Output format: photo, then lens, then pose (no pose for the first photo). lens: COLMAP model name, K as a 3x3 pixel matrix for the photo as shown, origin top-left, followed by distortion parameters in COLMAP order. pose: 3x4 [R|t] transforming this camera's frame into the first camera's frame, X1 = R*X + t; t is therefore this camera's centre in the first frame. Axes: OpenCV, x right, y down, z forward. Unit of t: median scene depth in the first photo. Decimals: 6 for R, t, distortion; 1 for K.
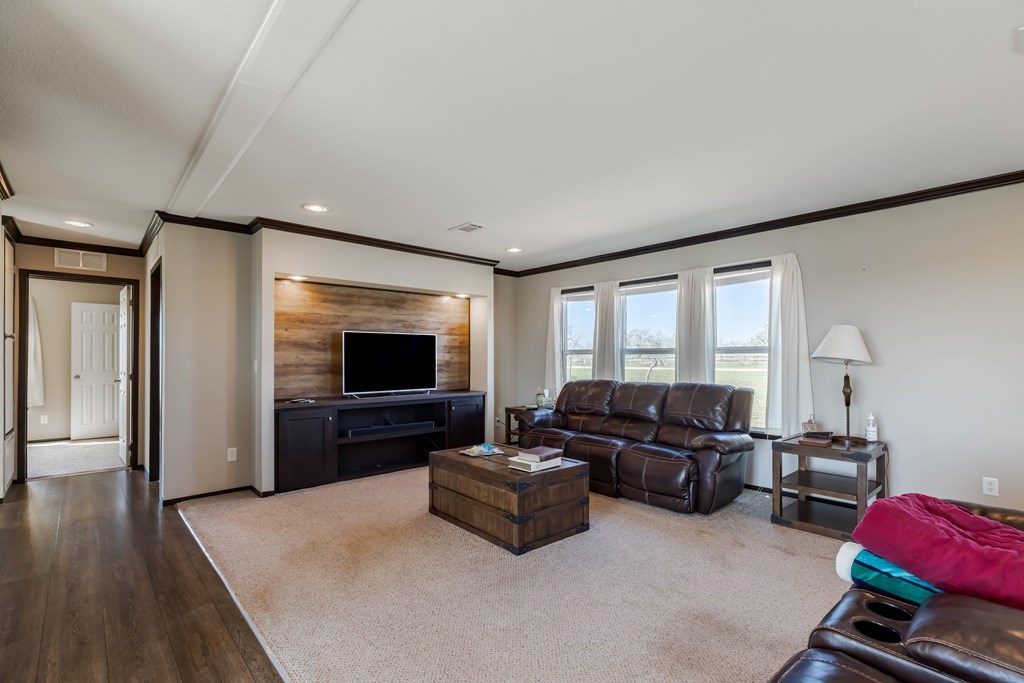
lens RADIAL K [[474.7, 0, 516.6], [0, 474.7, 352.0], [0, 0, 1]] dist [-0.000114, 0.000006]
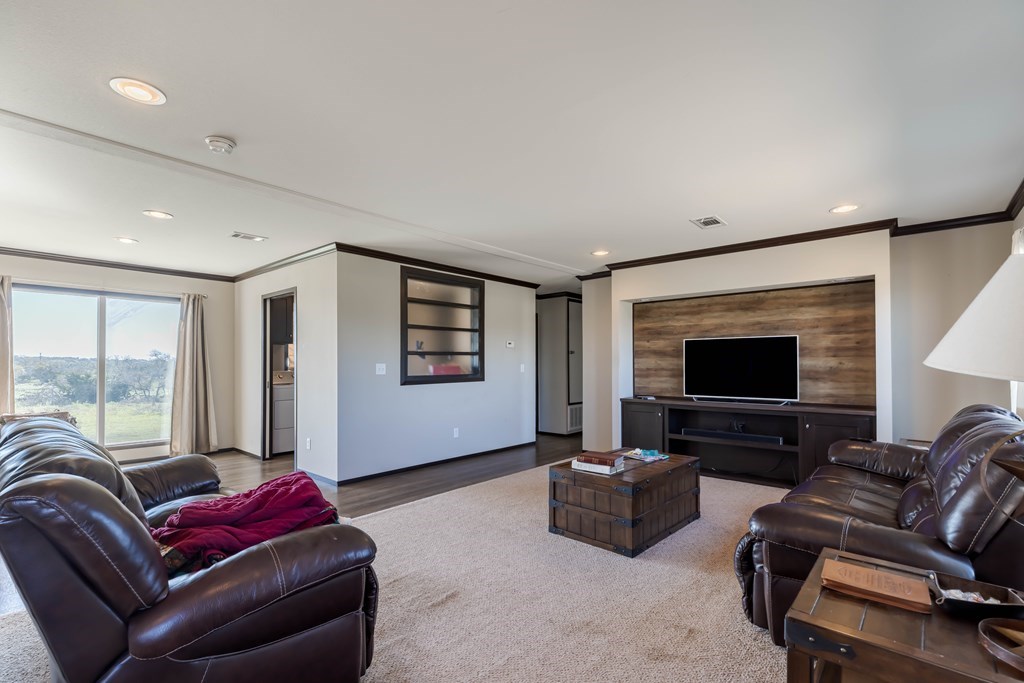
lens RADIAL K [[474.7, 0, 516.6], [0, 474.7, 352.0], [0, 0, 1]] dist [-0.000114, 0.000006]
pose [[0.098168, -0.031461, -0.994672, 0.679476], [0.005679, 0.999502, -0.031053, 0.017780], [0.995154, -0.002600, 0.098298, 0.479230]]
